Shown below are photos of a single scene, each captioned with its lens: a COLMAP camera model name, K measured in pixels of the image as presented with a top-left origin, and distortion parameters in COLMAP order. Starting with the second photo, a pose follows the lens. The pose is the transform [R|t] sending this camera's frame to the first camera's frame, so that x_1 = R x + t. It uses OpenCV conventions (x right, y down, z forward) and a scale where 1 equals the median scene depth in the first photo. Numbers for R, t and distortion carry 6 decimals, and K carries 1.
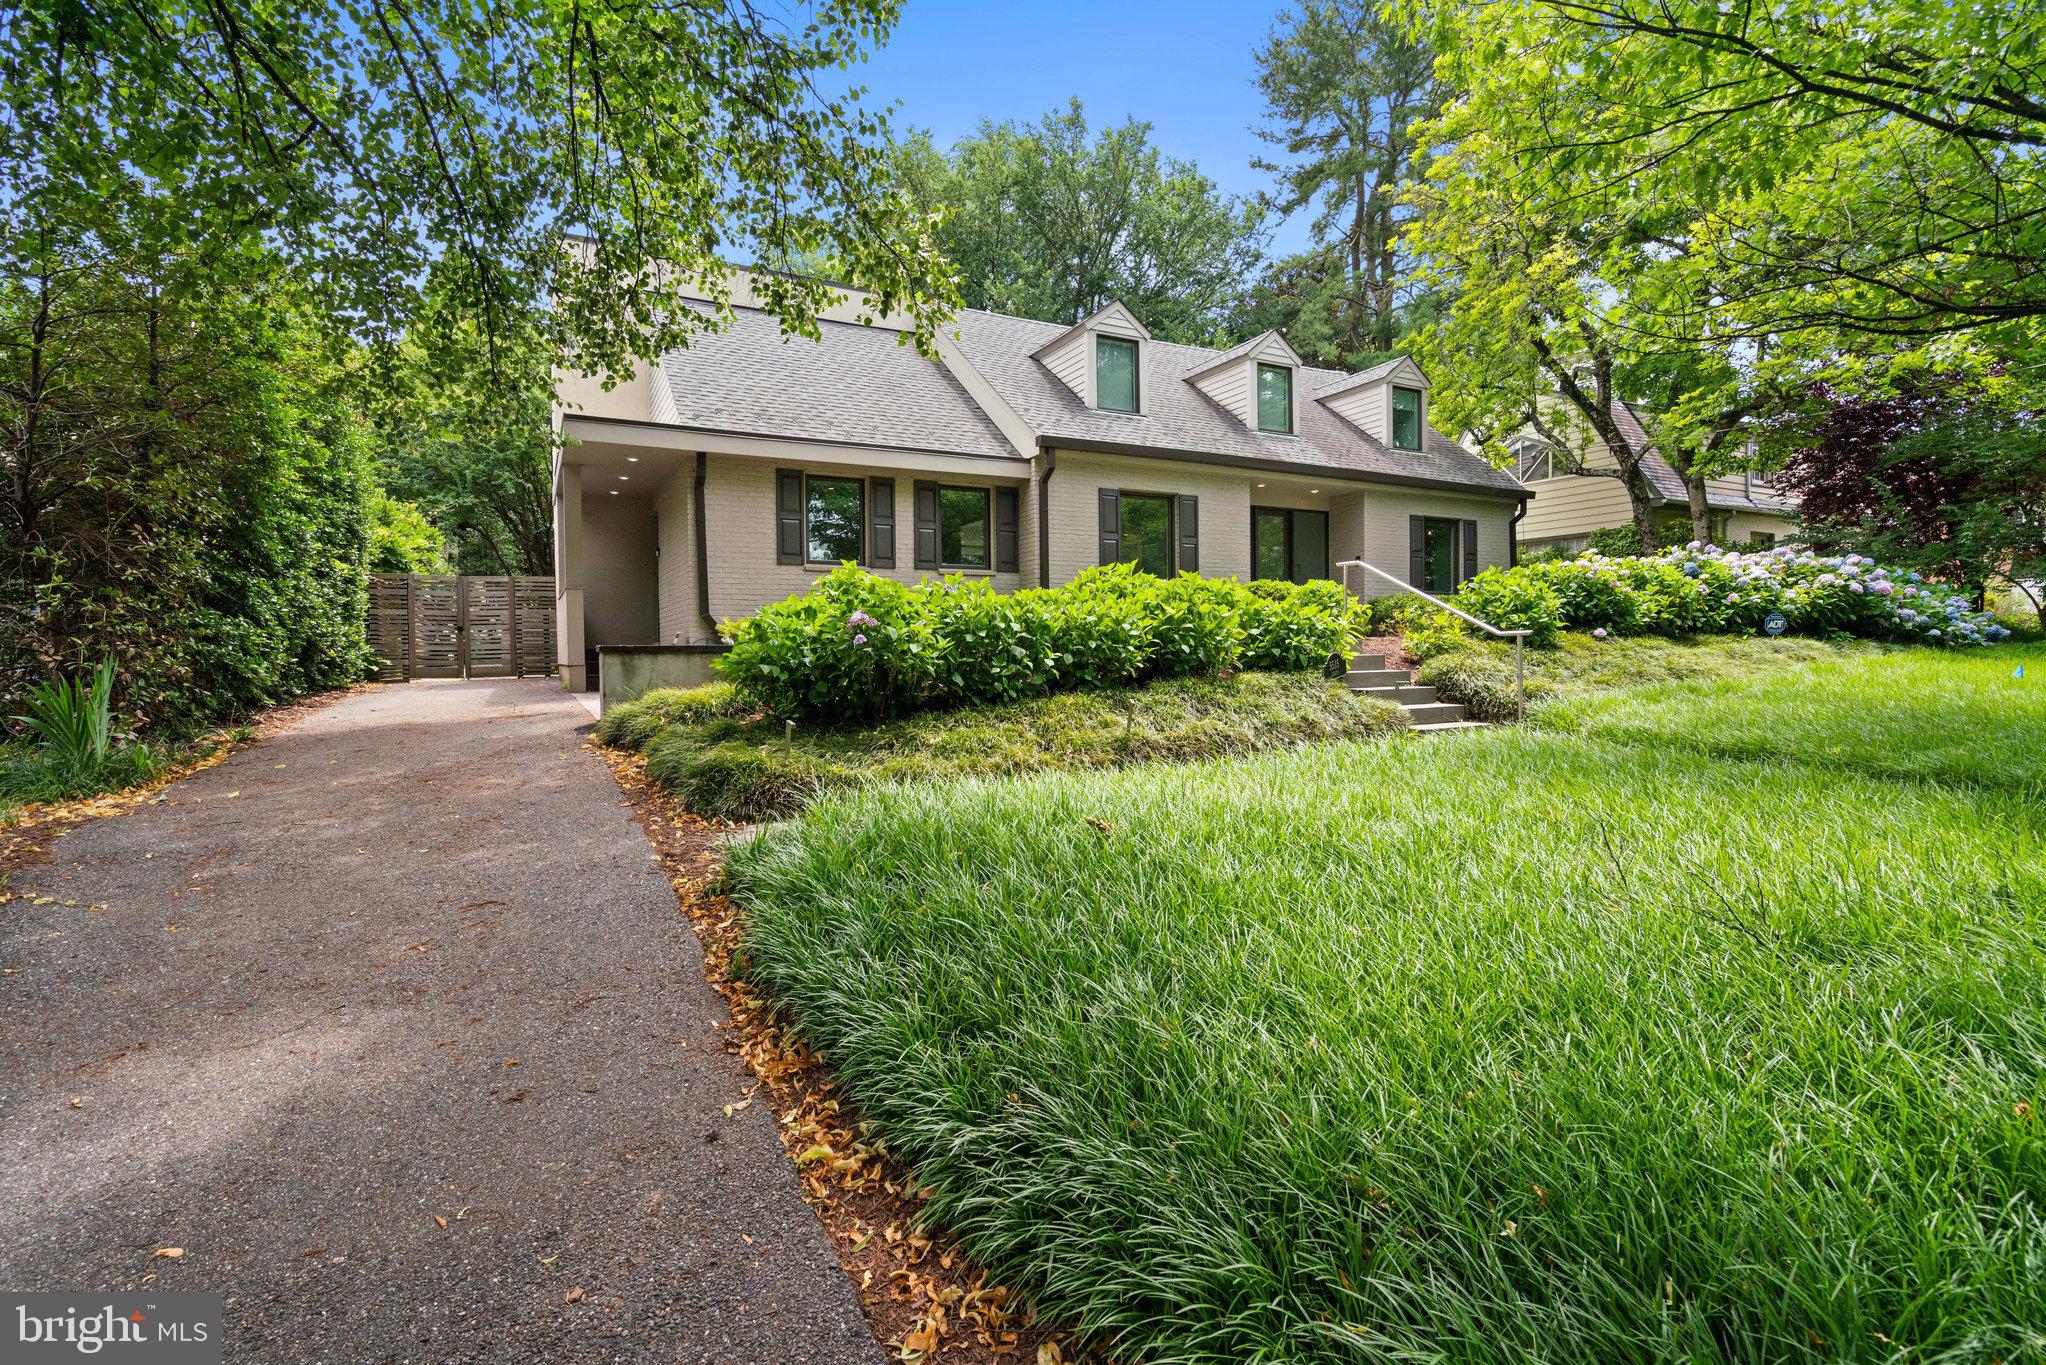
lens RADIAL K [[953.5, 0, 1024.4], [0, 953.5, 671.6], [0, 0, 1]] dist [-0.004068, 0.004725]
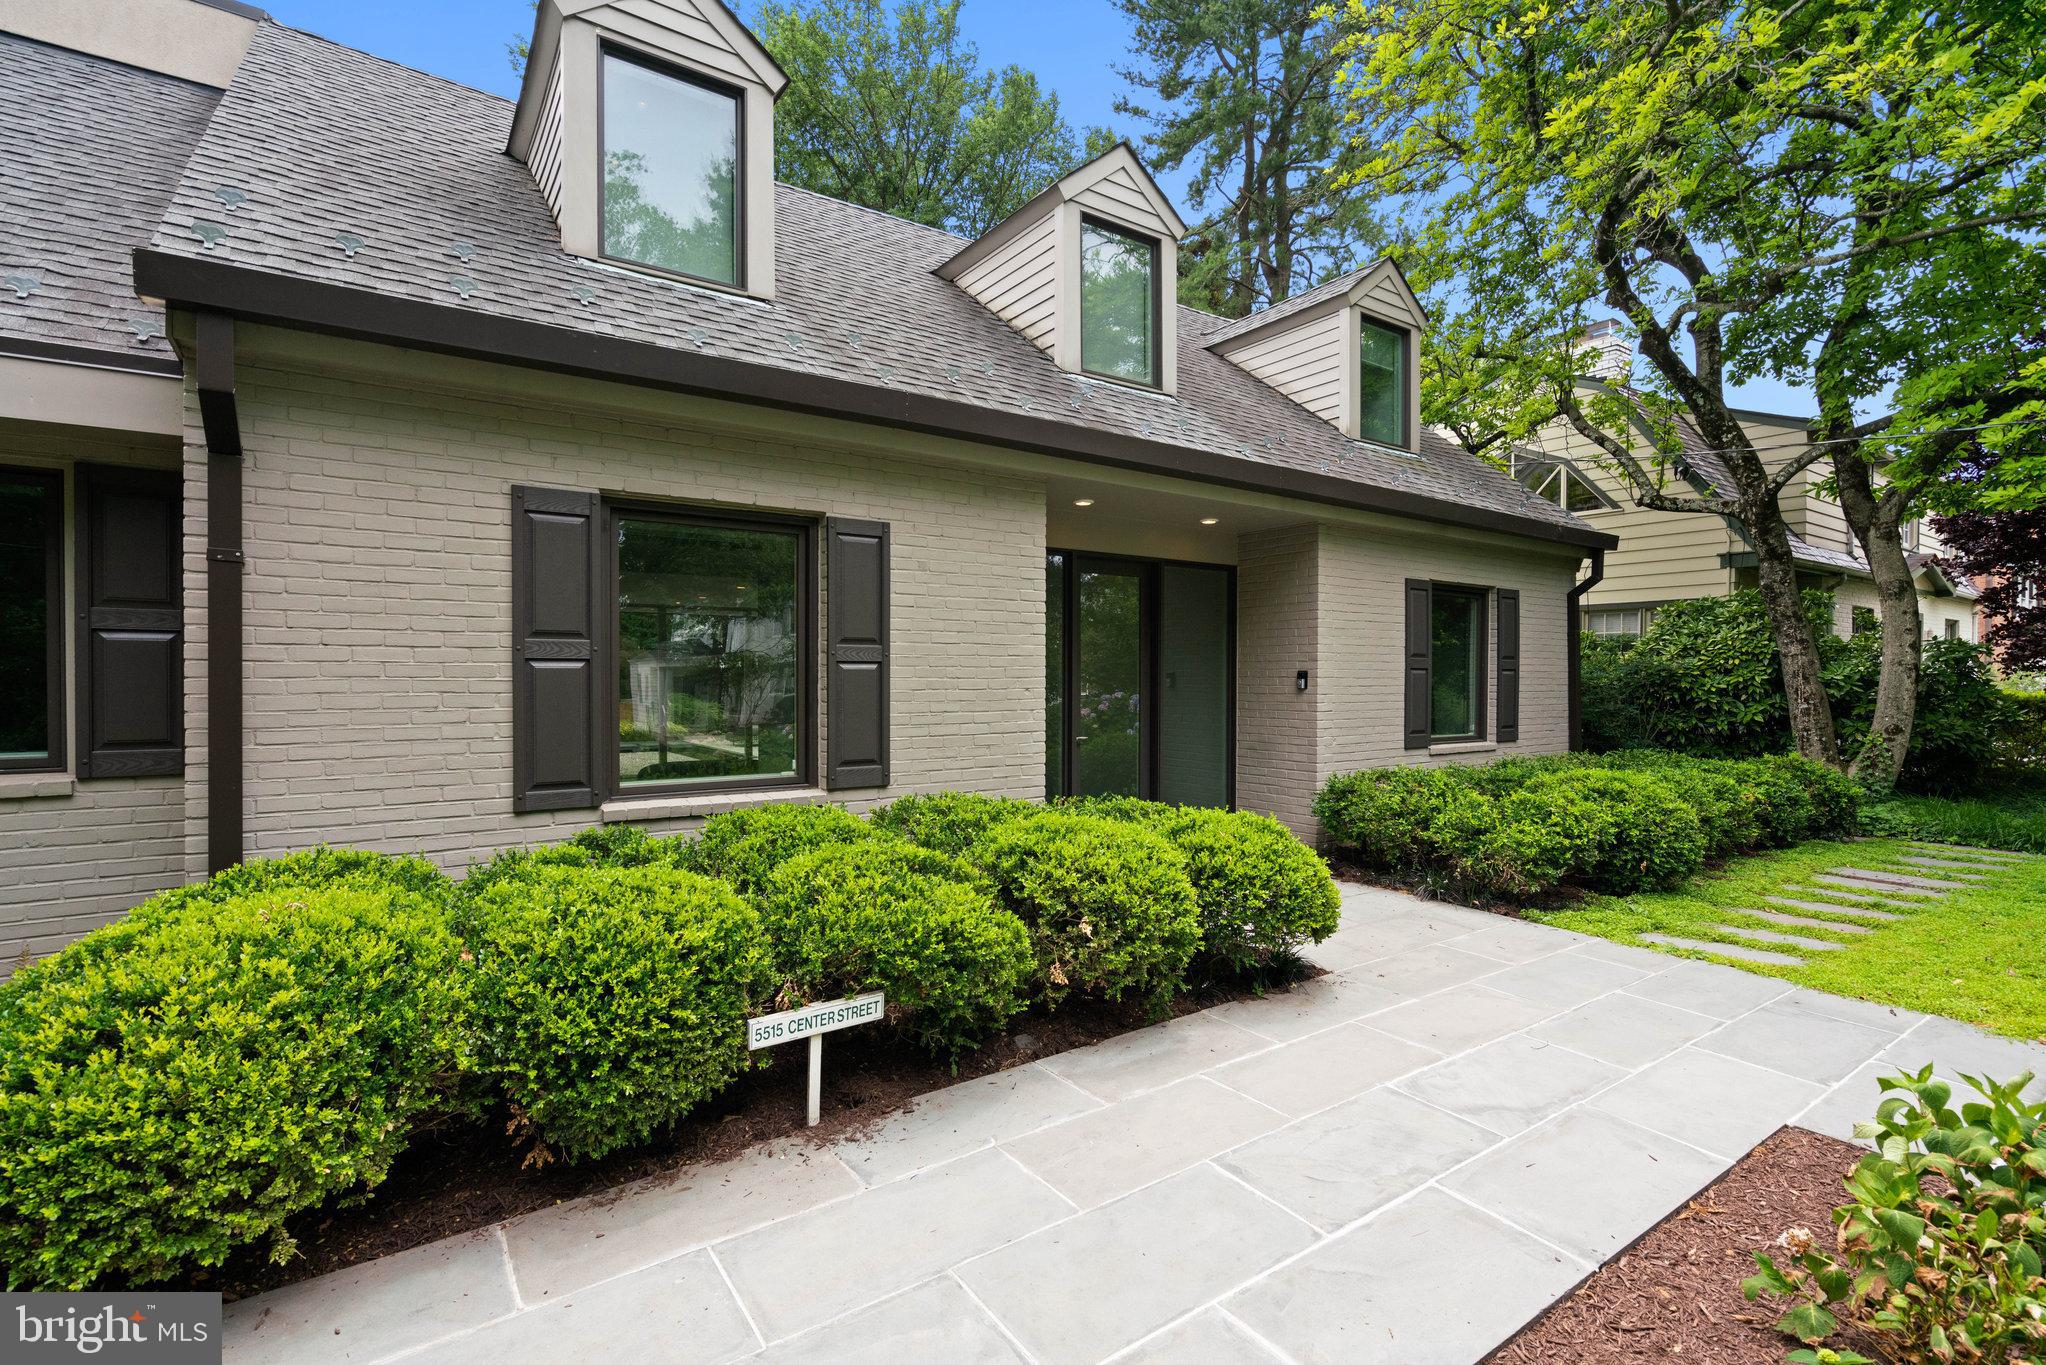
lens RADIAL K [[953.5, 0, 1019.6], [0, 953.5, 676.3], [0, 0, 1]] dist [-0.004068, 0.004725]
pose [[0.992064, 0.011938, 0.125168, 0.167745], [-0.009433, 0.999744, -0.020588, -0.110264], [-0.125381, 0.019243, 0.991922, 0.589540]]
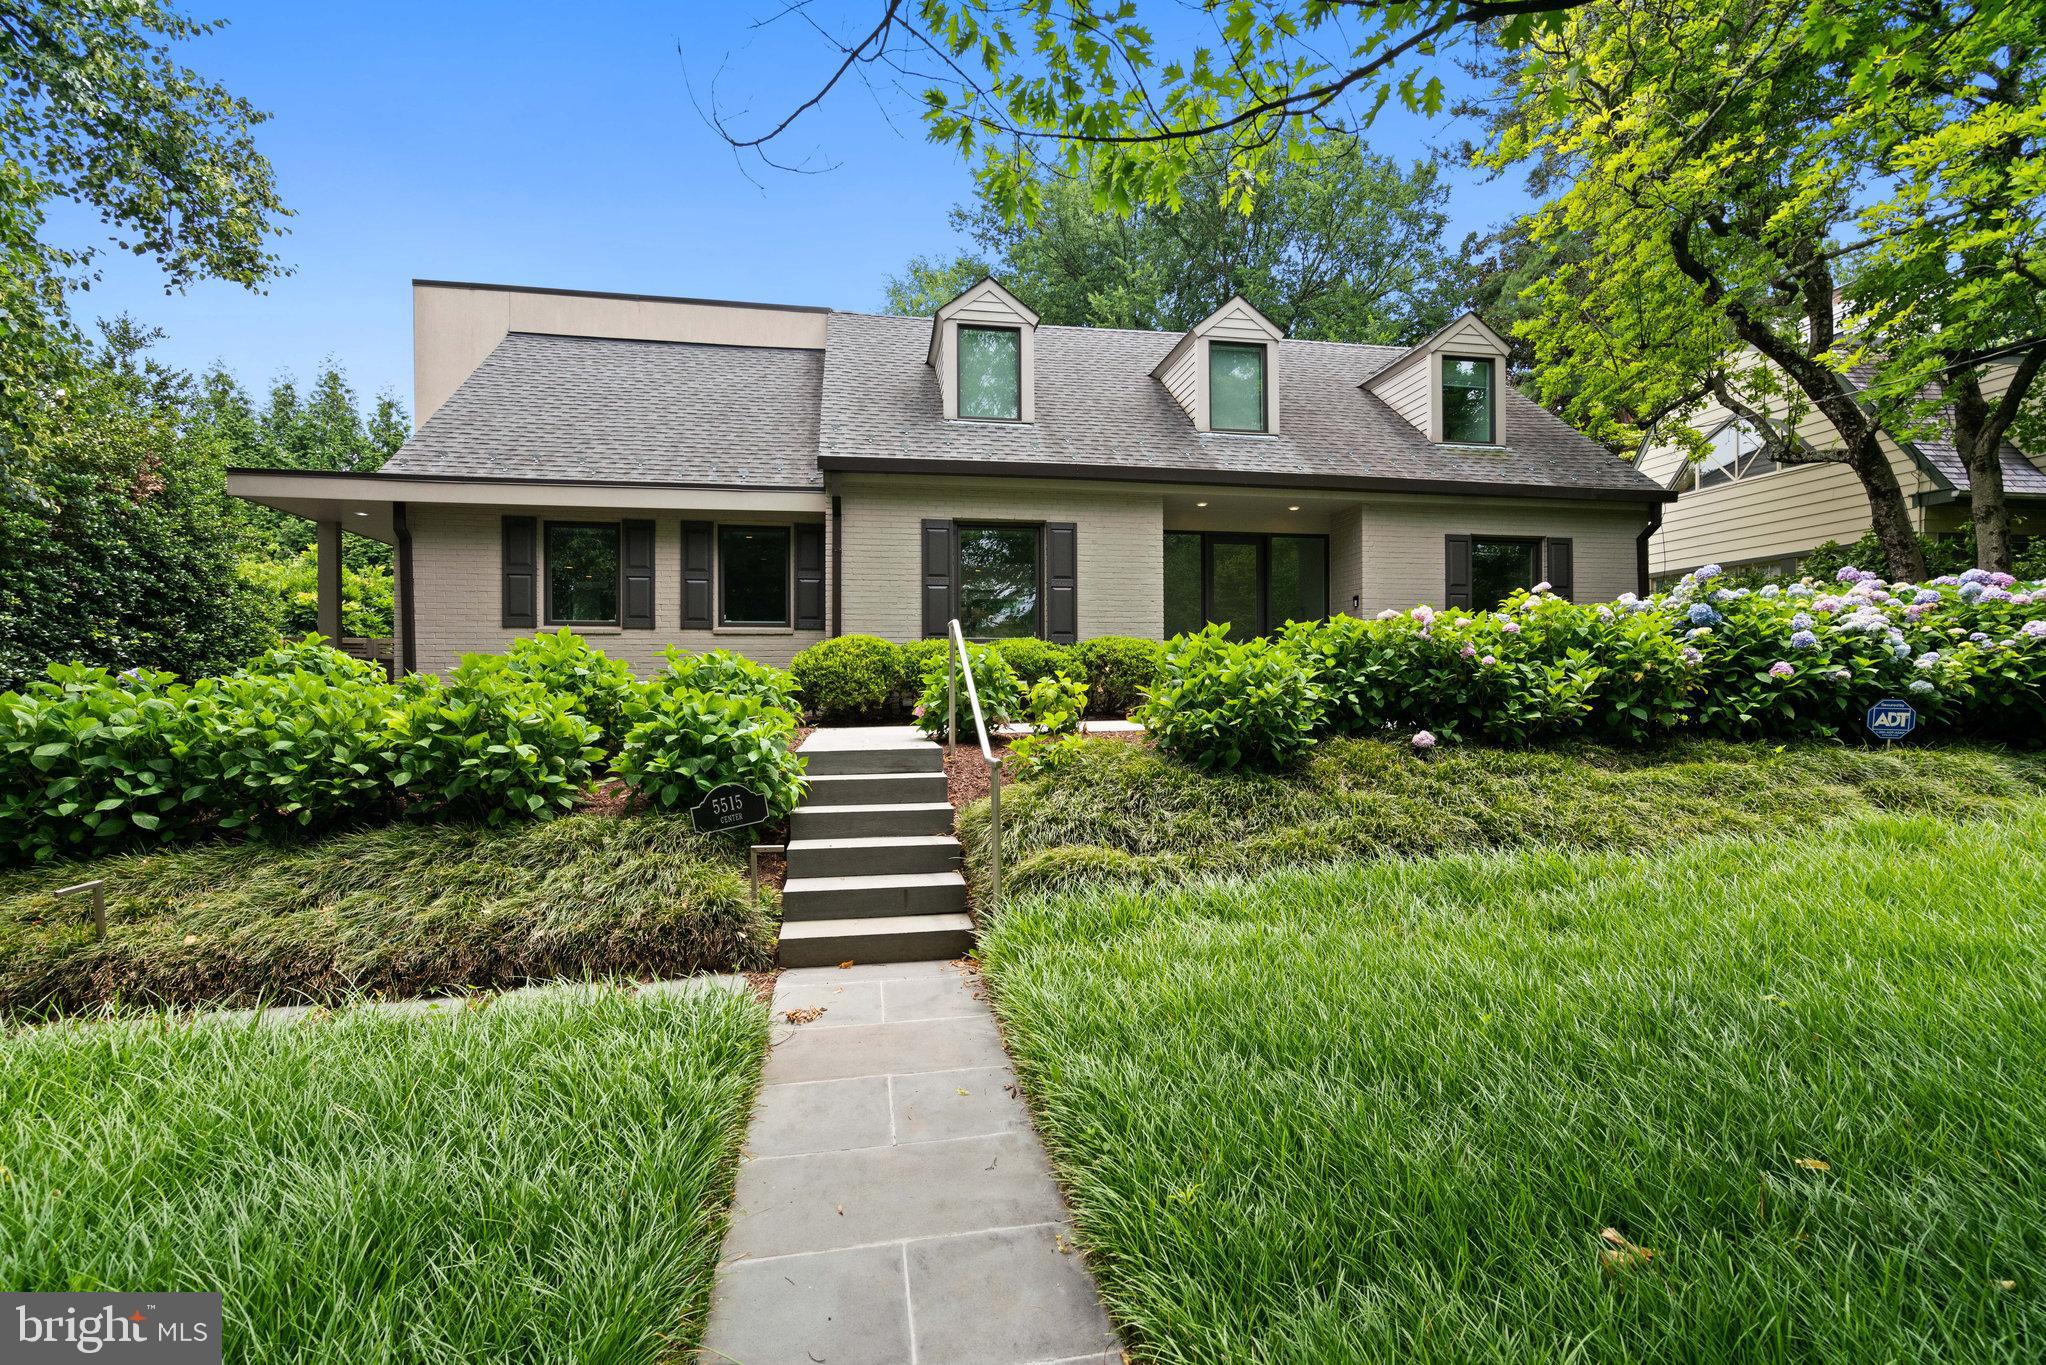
lens RADIAL K [[953.5, 0, 1017.4], [0, 953.5, 691.9], [0, 0, 1]] dist [-0.004068, 0.004725]
pose [[0.951769, 0.006144, -0.306754, 0.333677], [-0.011479, 0.999813, -0.015589, -0.034824], [0.306601, 0.018358, 0.951661, 0.244949]]
